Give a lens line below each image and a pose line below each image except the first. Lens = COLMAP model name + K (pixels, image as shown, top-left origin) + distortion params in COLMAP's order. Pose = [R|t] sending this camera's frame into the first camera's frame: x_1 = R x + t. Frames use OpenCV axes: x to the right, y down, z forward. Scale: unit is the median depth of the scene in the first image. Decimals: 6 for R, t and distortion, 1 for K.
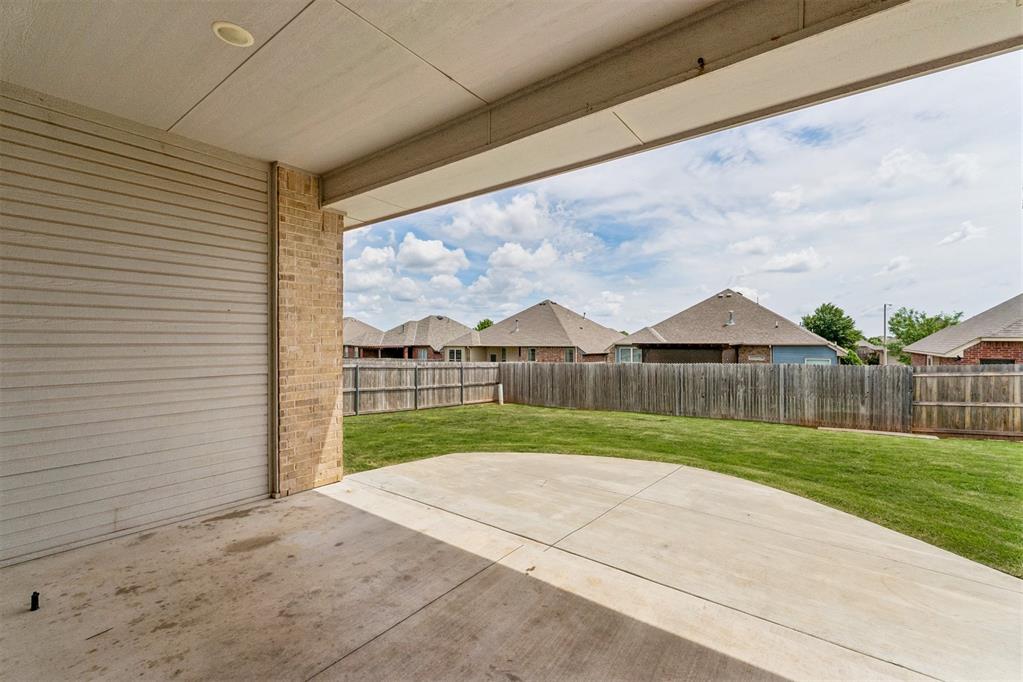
lens RADIAL K [[440.5, 0, 515.9], [0, 440.5, 348.3], [0, 0, 1]] dist [0.008110, -0.000351]
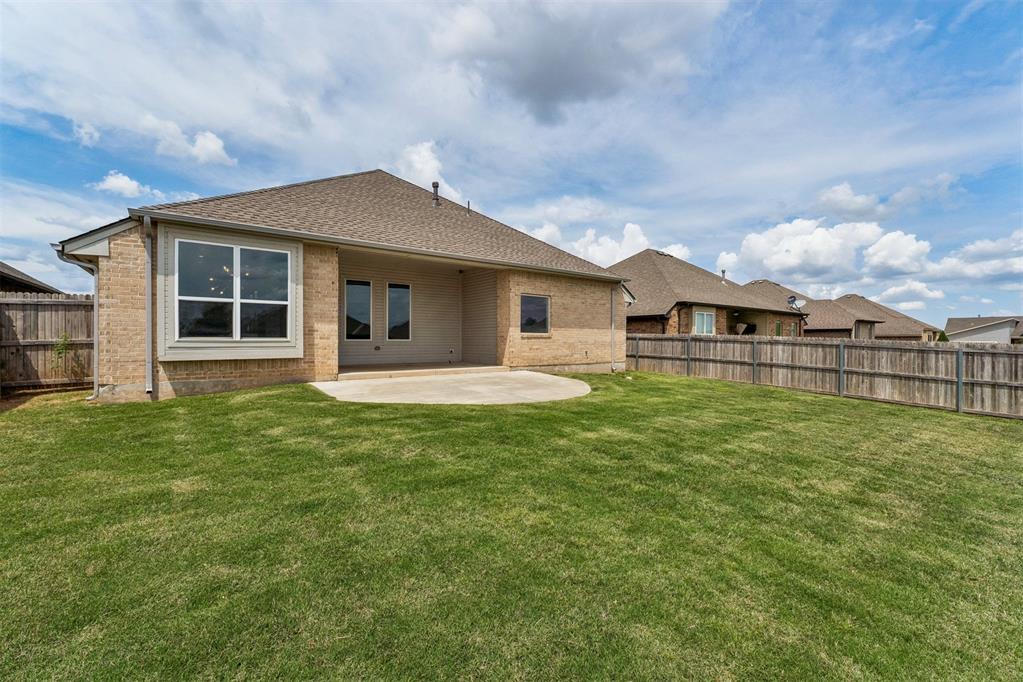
lens RADIAL K [[440.5, 0, 515.9], [0, 440.5, 348.3], [0, 0, 1]] dist [0.008110, -0.000351]
pose [[-0.263861, 0.017879, -0.964395, 0.670198], [-0.017970, 0.999564, 0.023448, 0.035890], [0.964393, 0.023517, -0.263425, 0.513942]]
